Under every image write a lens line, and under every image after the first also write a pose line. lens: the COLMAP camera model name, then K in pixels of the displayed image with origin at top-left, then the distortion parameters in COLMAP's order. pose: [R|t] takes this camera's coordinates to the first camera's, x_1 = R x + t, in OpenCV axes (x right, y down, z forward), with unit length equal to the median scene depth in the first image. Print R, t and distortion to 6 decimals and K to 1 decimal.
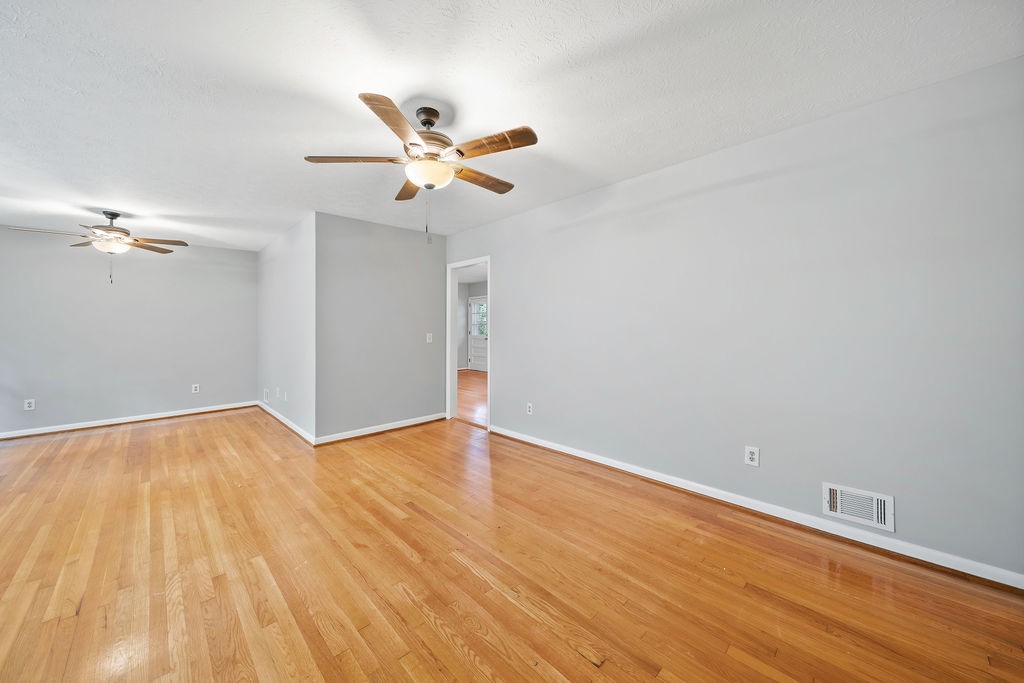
lens RADIAL K [[364.5, 0, 510.9], [0, 364.5, 324.6], [0, 0, 1]] dist [-0.001347, -0.000203]
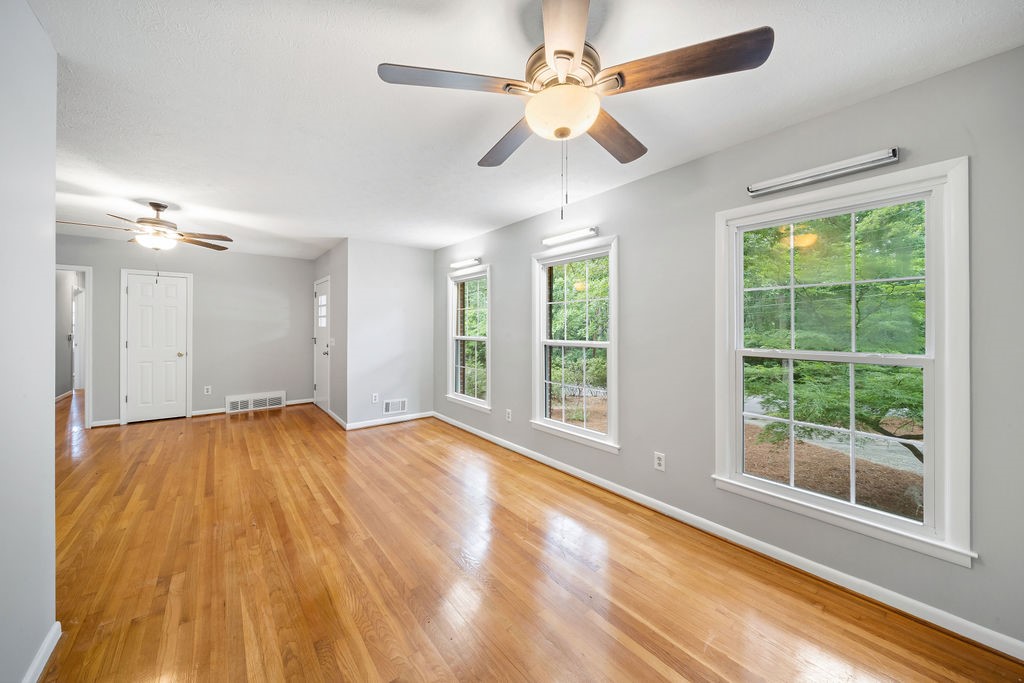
lens RADIAL K [[364.5, 0, 510.9], [0, 364.5, 324.6], [0, 0, 1]] dist [-0.001347, -0.000203]
pose [[-0.994871, 0.004129, 0.101066, -1.654536], [0.003107, 0.999943, -0.010263, -0.010741], [-0.101103, -0.009896, -0.994827, 2.075846]]
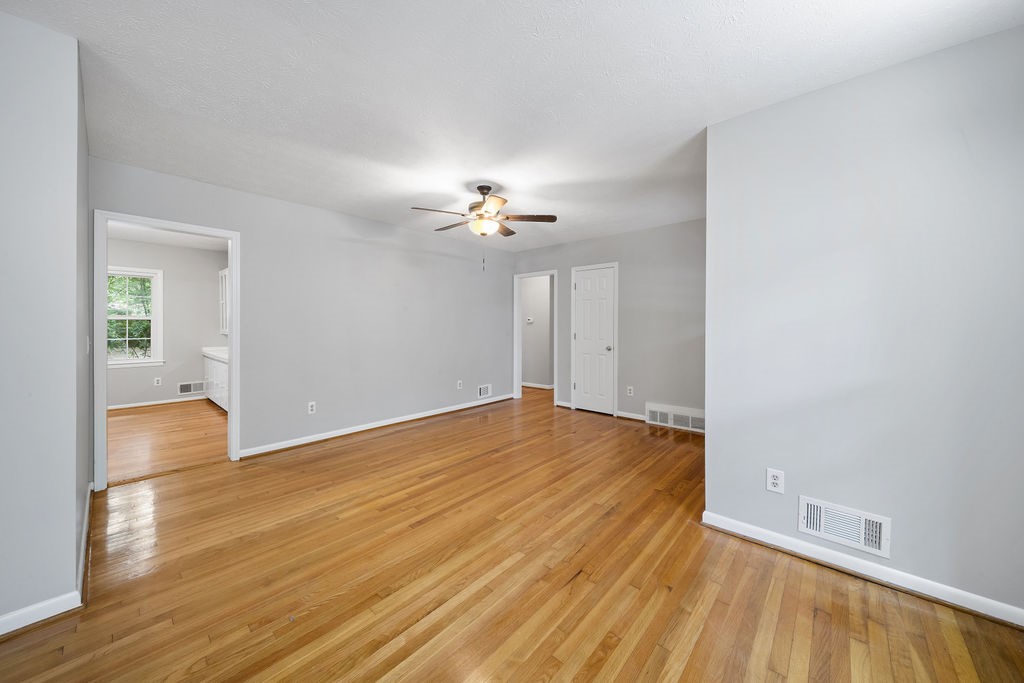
lens RADIAL K [[364.5, 0, 510.9], [0, 364.5, 324.6], [0, 0, 1]] dist [-0.001347, -0.000203]
pose [[-0.065718, 0.008553, 0.997802, -1.506616], [-0.004122, 0.999952, -0.008842, 0.023211], [-0.997830, -0.004694, -0.065679, 0.837137]]
